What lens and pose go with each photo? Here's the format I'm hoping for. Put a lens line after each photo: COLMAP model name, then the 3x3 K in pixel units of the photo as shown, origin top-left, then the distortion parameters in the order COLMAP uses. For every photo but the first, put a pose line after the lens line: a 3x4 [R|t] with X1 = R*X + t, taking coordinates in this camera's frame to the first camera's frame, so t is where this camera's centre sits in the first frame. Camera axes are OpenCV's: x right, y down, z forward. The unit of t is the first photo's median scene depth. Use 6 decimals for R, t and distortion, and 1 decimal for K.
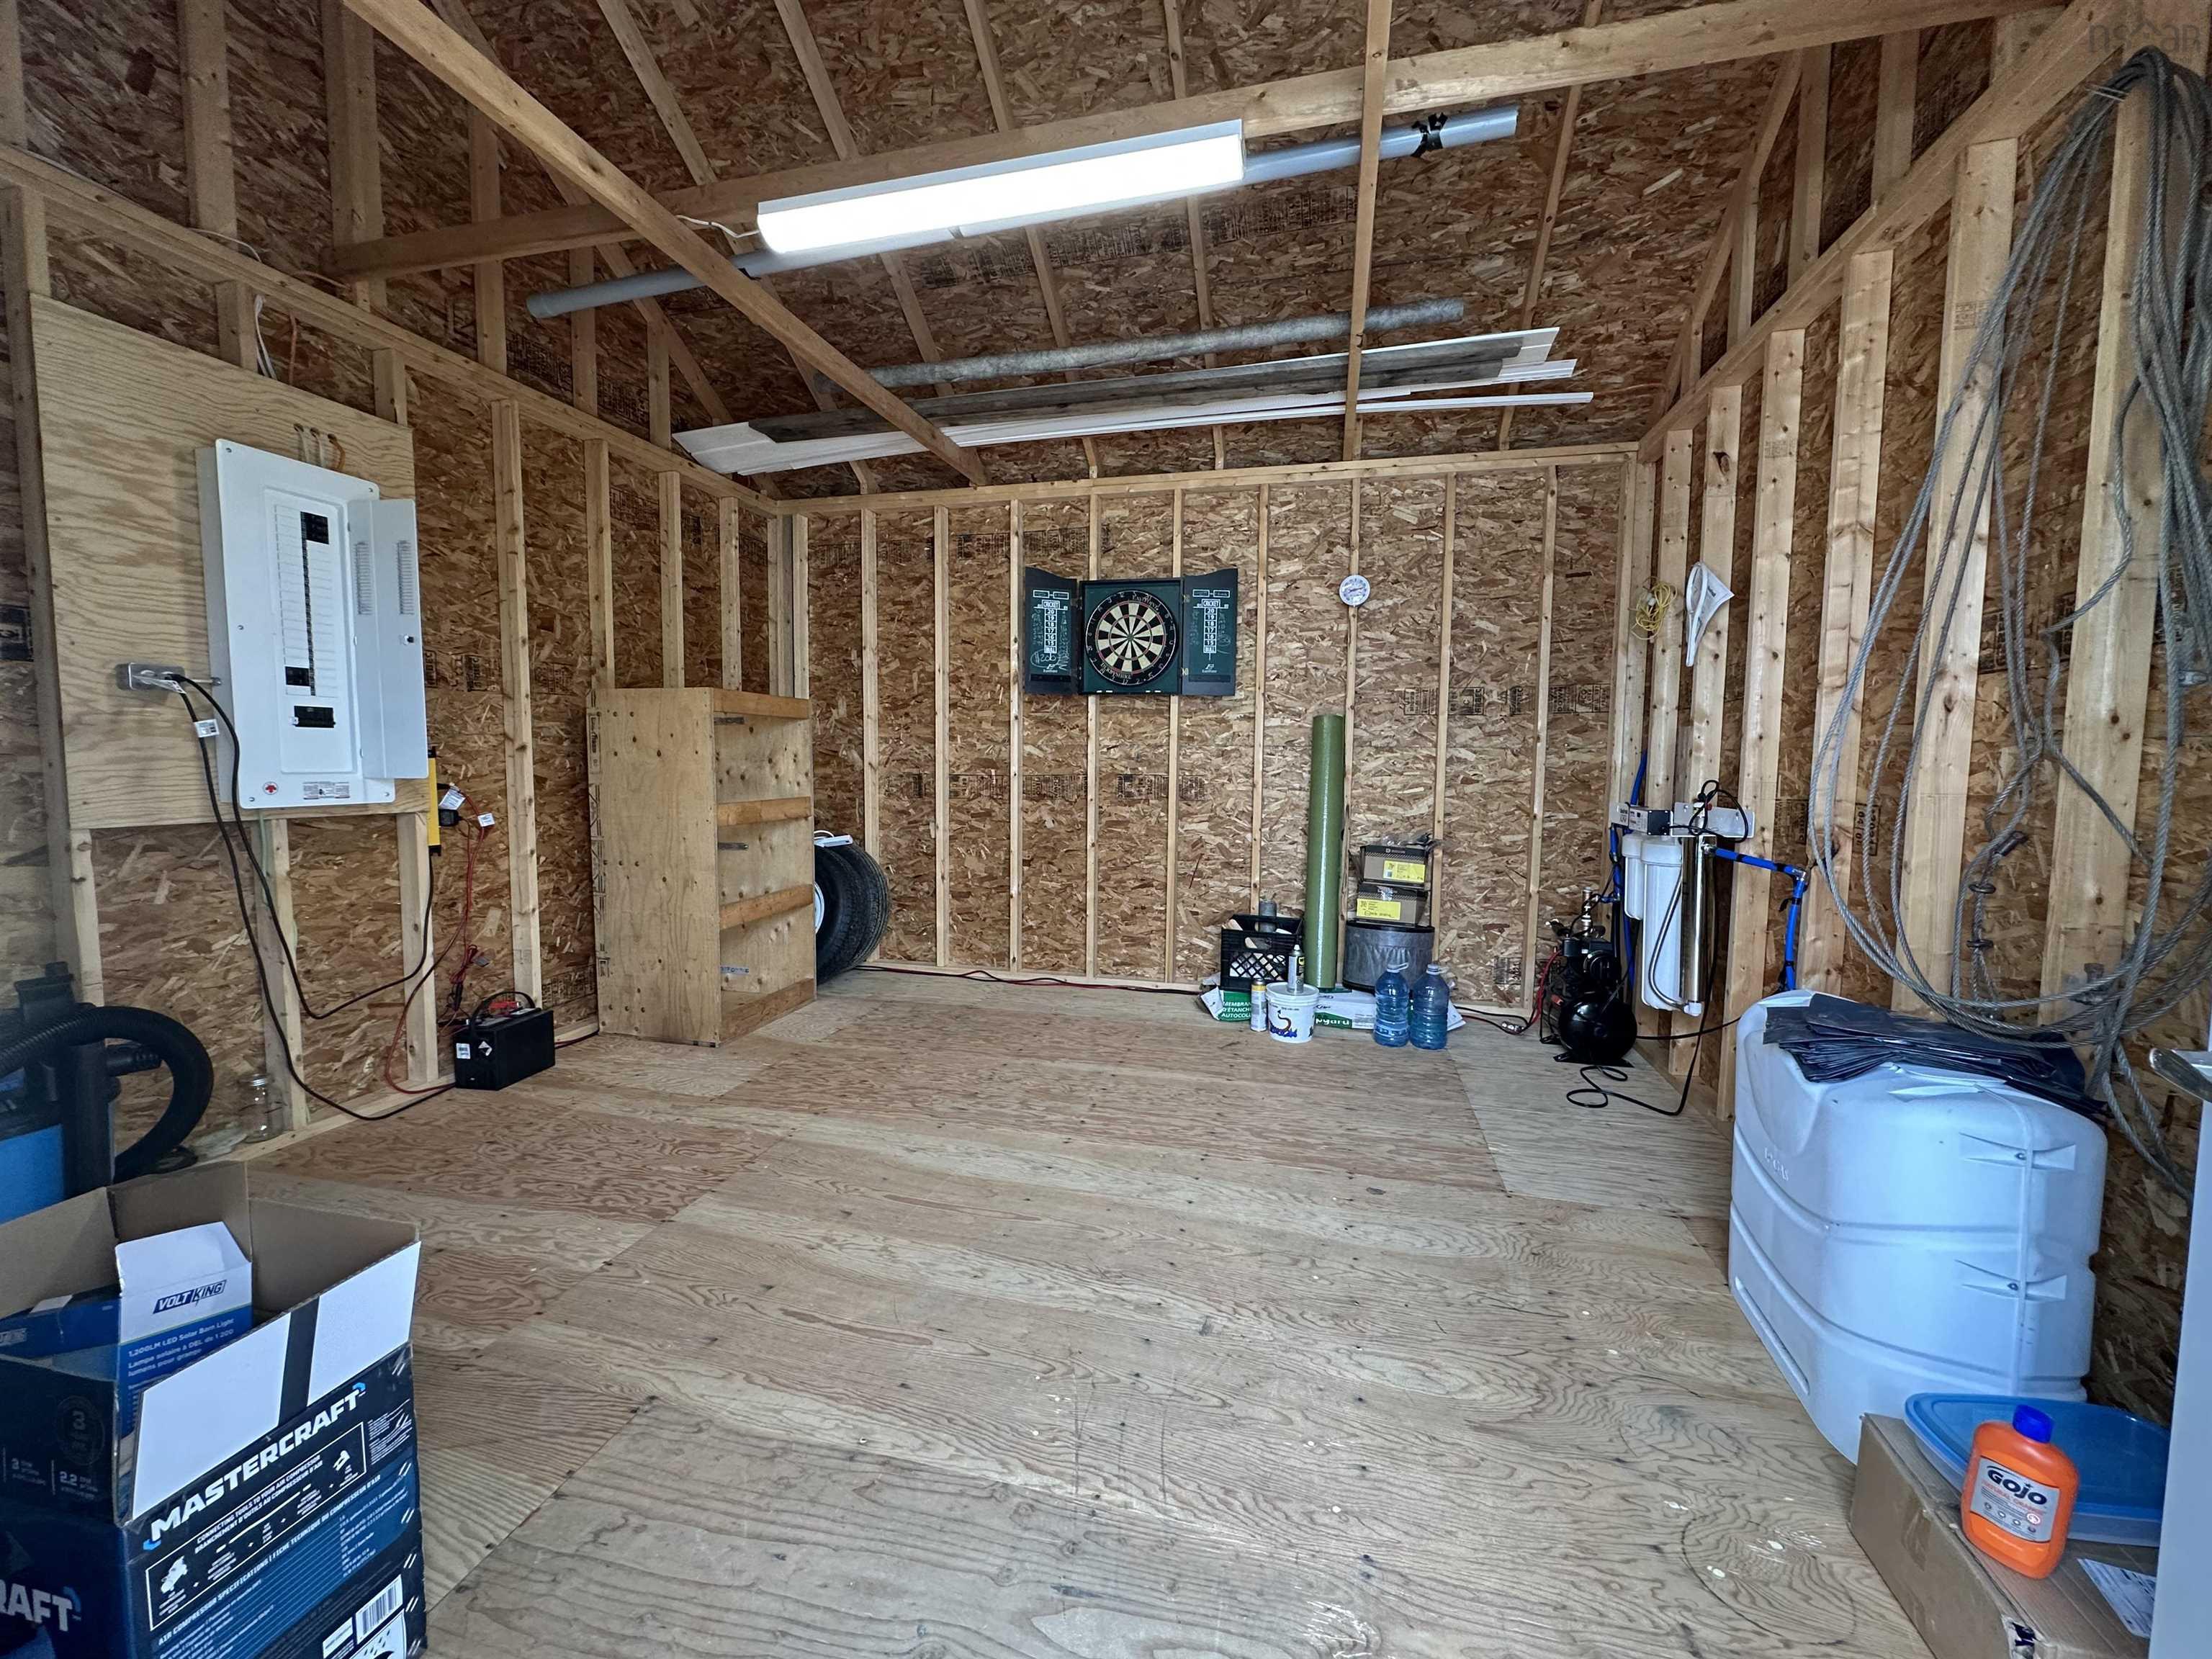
lens RADIAL K [[891.4, 0, 1104.4], [0, 891.4, 825.8], [0, 0, 1]] dist [-0.003129, 0.000130]
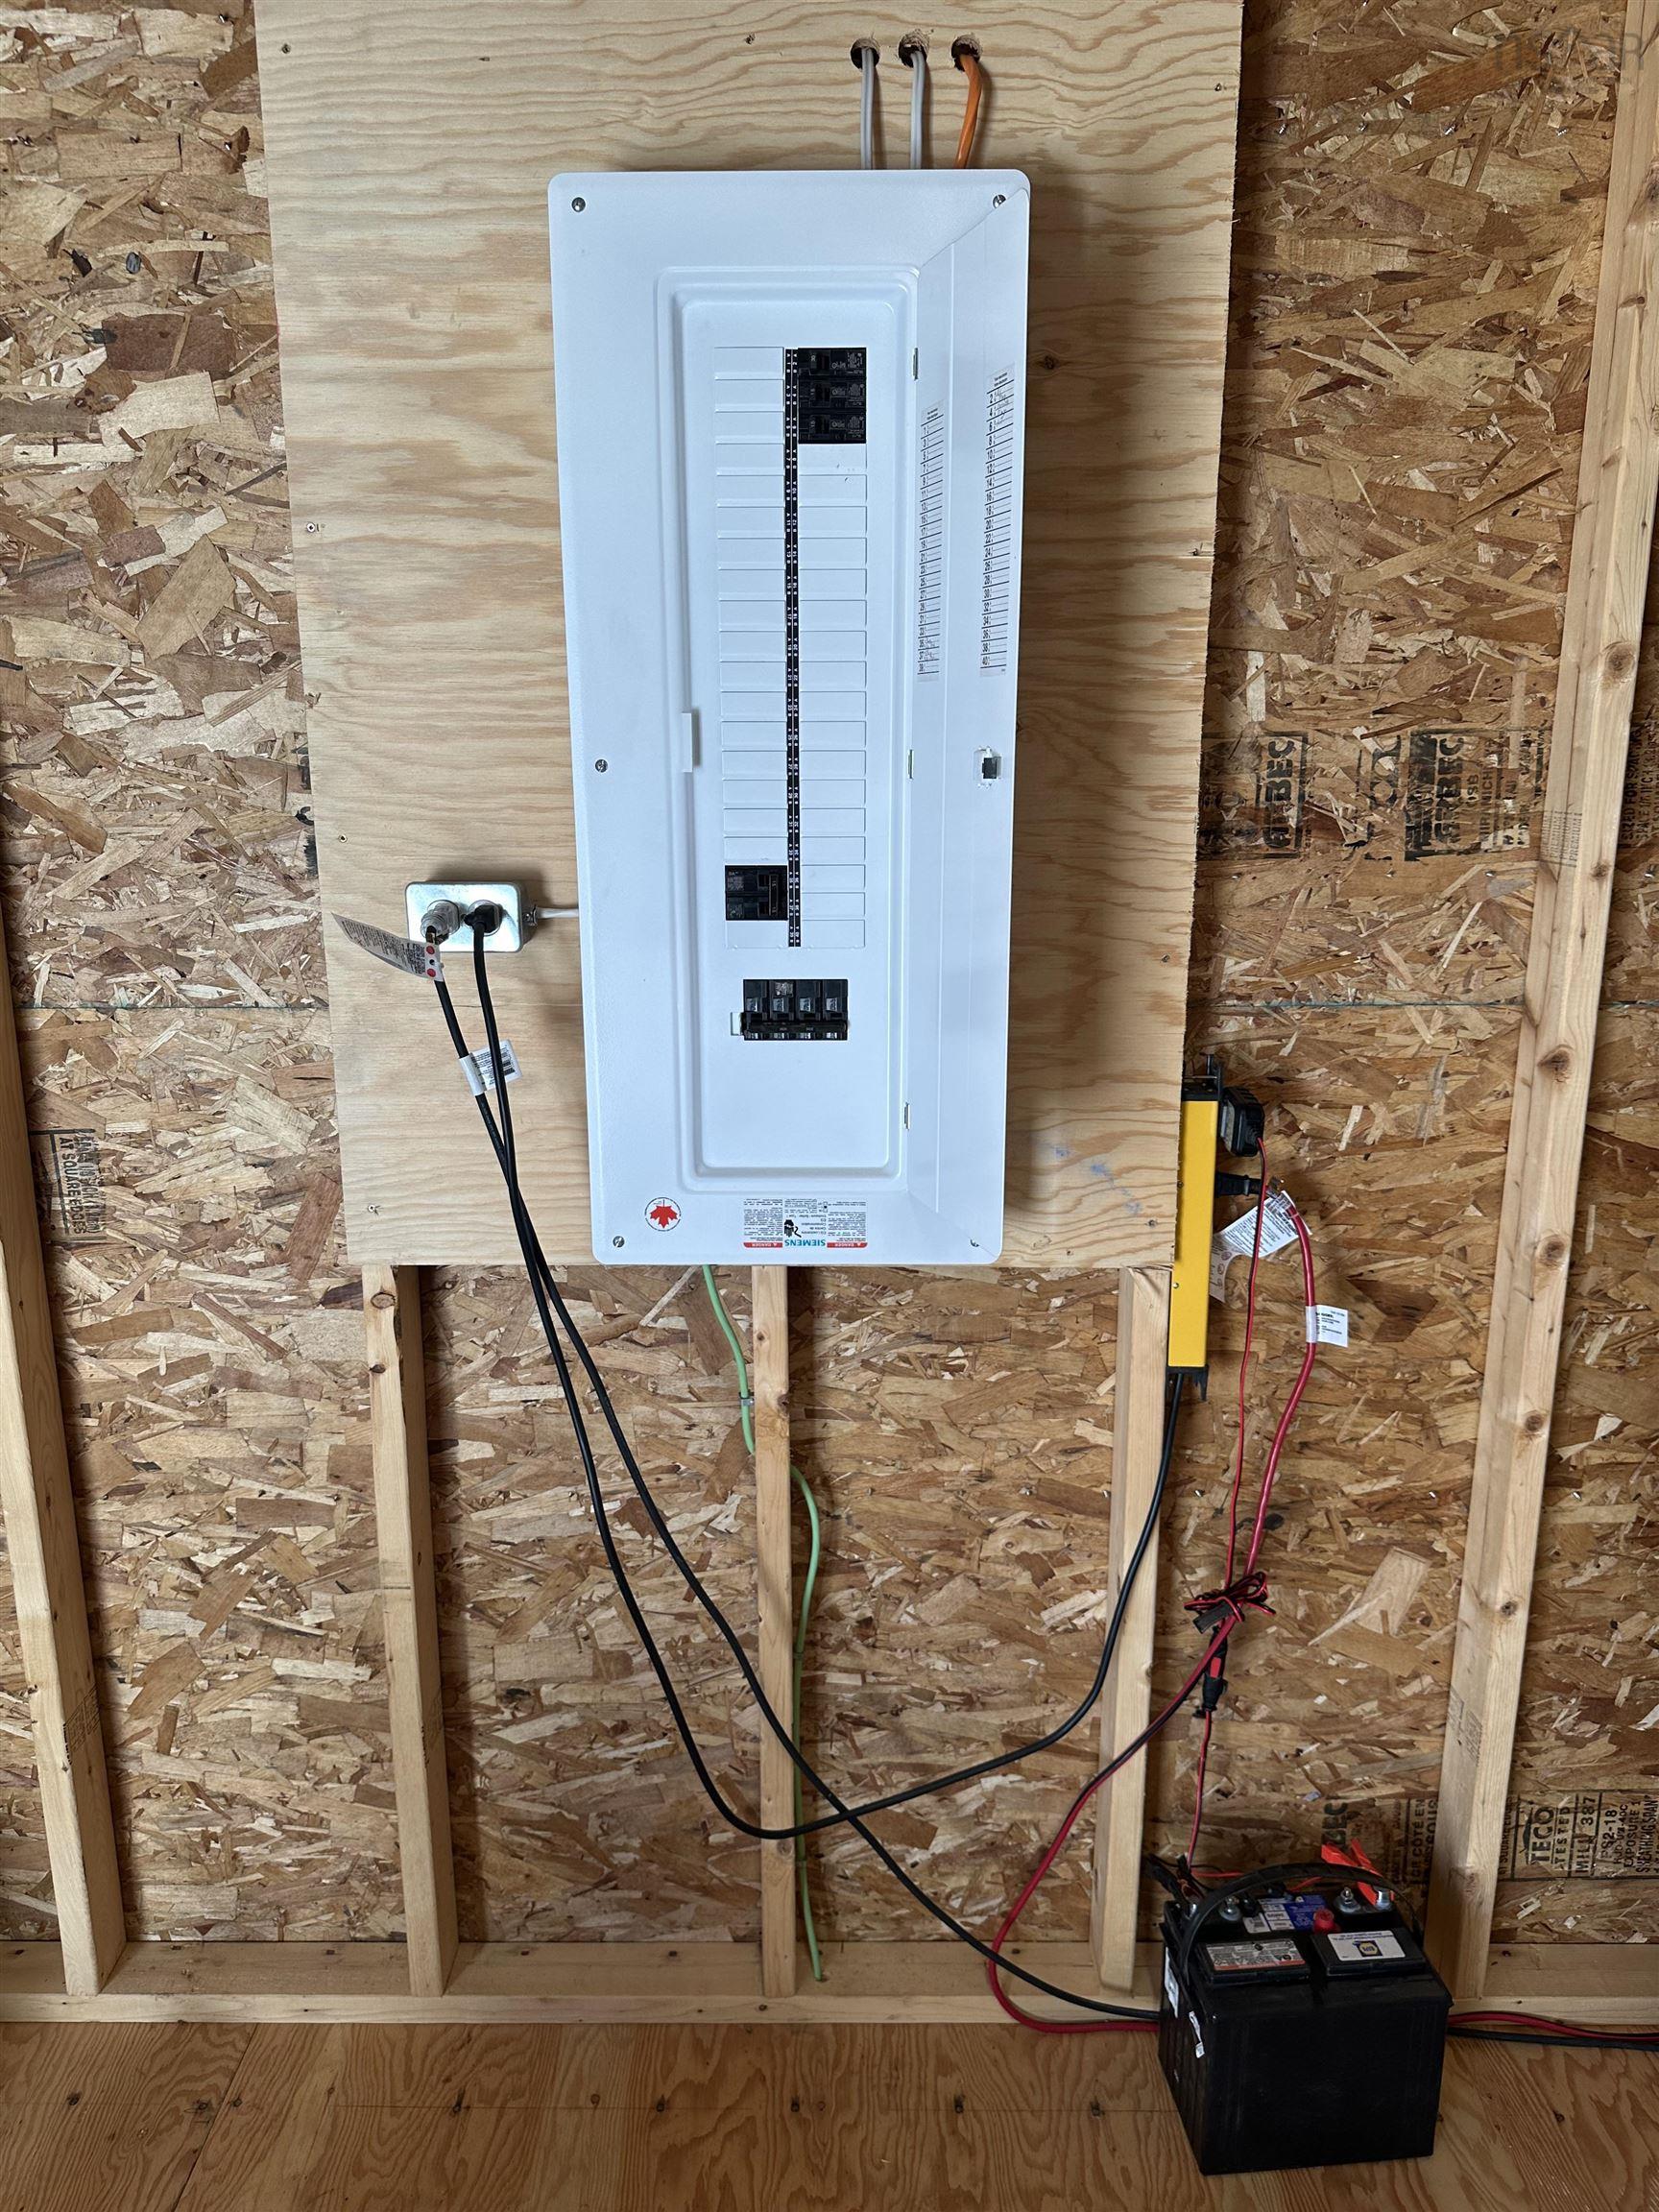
lens RADIAL K [[1536.9, 0, 822.6], [0, 1536.9, 1092.6], [0, 0, 1]] dist [0.007710, -0.013943]
pose [[0.238333, 0.217299, -0.946561, -0.277091], [-0.065091, 0.976030, 0.207675, -0.173264], [0.969000, 0.012117, 0.246764, 0.712522]]
